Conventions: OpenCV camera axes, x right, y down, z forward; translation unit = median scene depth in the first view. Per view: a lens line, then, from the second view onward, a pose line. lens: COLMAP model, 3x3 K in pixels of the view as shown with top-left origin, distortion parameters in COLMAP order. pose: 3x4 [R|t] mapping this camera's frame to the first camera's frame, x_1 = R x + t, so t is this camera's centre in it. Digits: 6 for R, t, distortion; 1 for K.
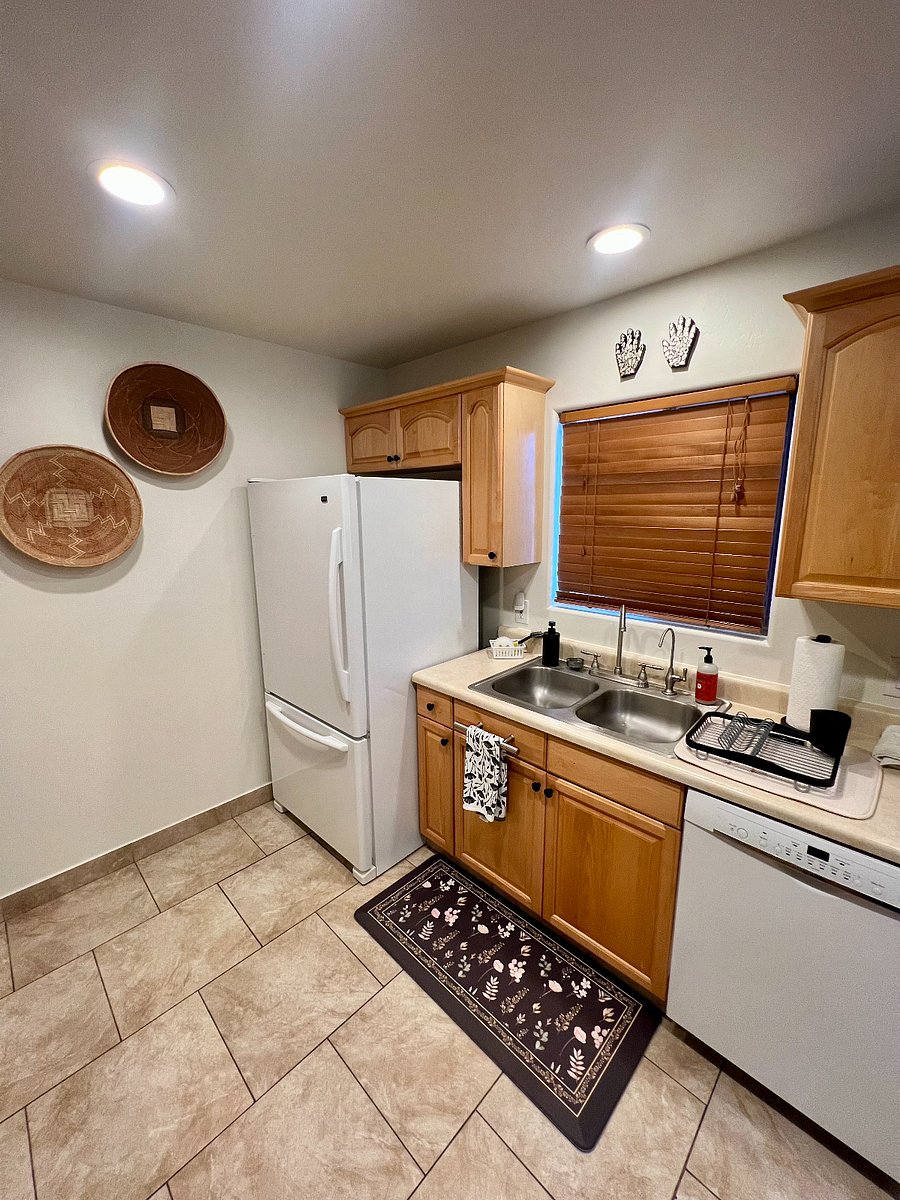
lens RADIAL K [[477.7, 0, 452.9], [0, 477.7, 600.4], [0, 0, 1]] dist [-0.002901, 0.000333]
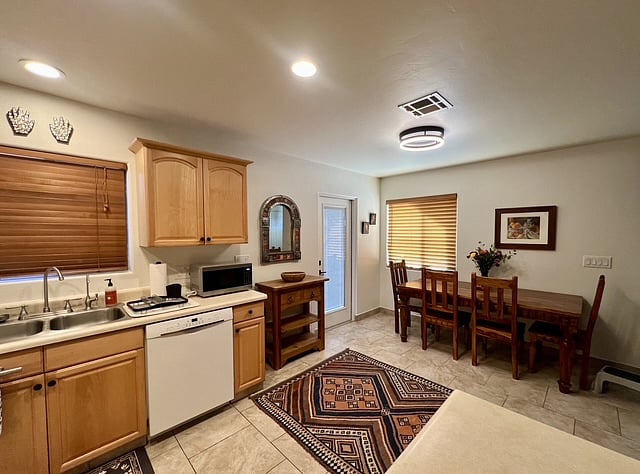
lens RADIAL K [[265.0, 0, 321.7], [0, 265.0, 238.7], [0, 0, 1]] dist [0.000718, 0.000063]
pose [[0.028902, -0.016432, 0.999447, -0.612885], [0.191707, 0.981395, 0.010591, 0.093324], [-0.981027, 0.191295, 0.031514, 0.009836]]
